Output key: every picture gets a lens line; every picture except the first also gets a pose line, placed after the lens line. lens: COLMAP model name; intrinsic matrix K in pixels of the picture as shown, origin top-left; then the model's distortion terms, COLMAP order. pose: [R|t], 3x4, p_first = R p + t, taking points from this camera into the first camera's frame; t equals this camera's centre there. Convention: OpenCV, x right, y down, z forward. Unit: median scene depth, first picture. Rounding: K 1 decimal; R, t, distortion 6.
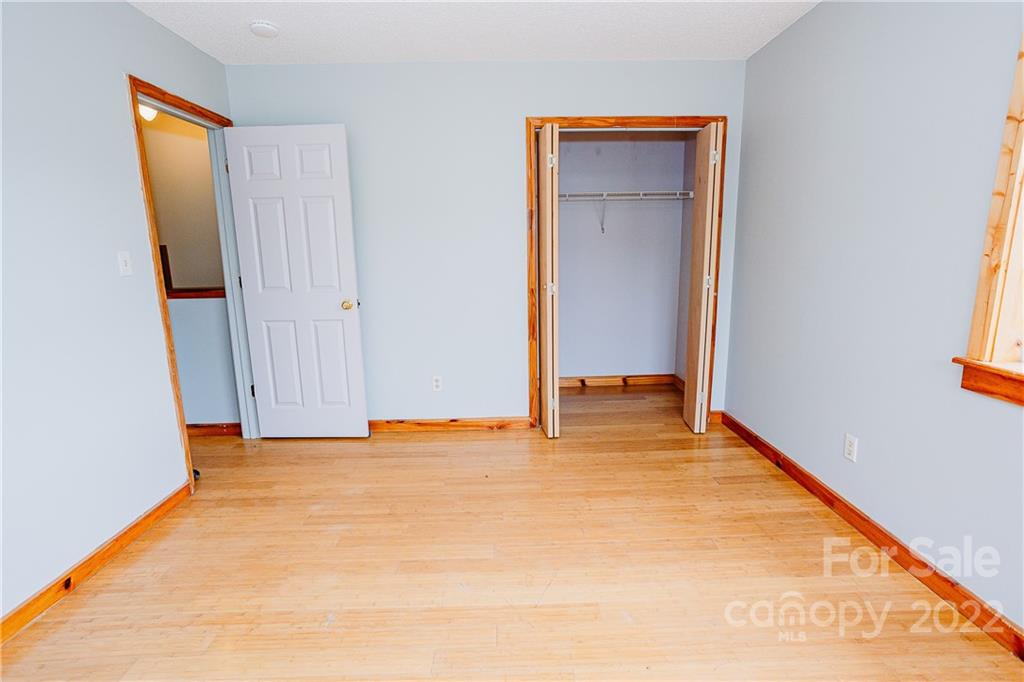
lens RADIAL K [[503.1, 0, 512.5], [0, 503.1, 342.4], [0, 0, 1]] dist [-0.053793, 0.038633]
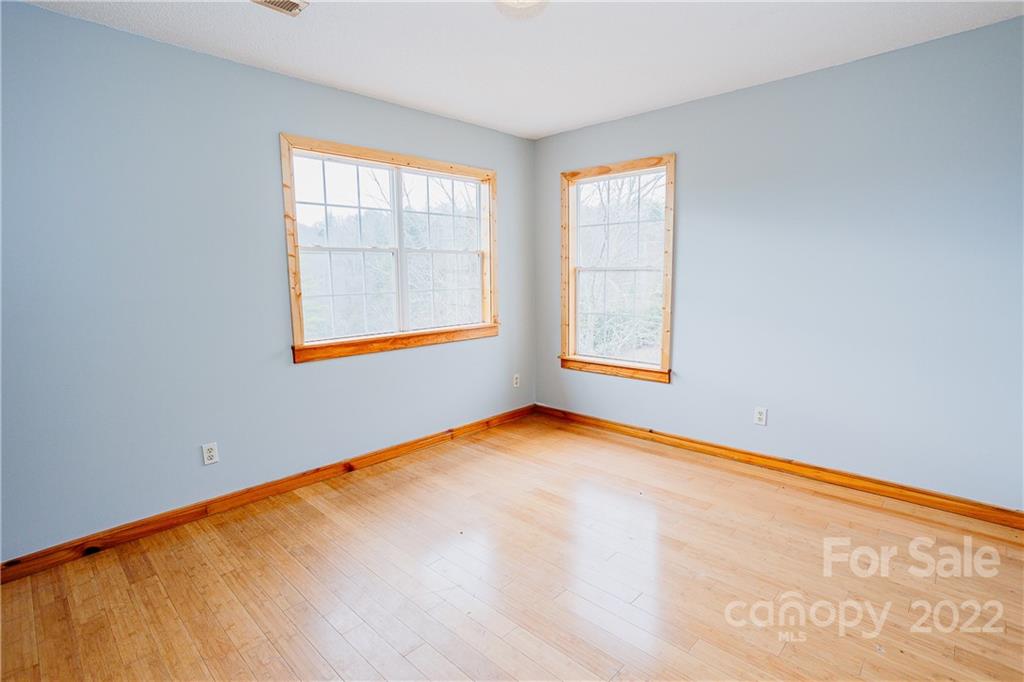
lens RADIAL K [[503.1, 0, 512.5], [0, 503.1, 342.4], [0, 0, 1]] dist [-0.053793, 0.038633]
pose [[-0.710549, -0.070111, 0.700146, -0.647459], [0.161097, 0.952386, 0.258861, -0.232672], [-0.684958, 0.296725, -0.665422, 1.215538]]
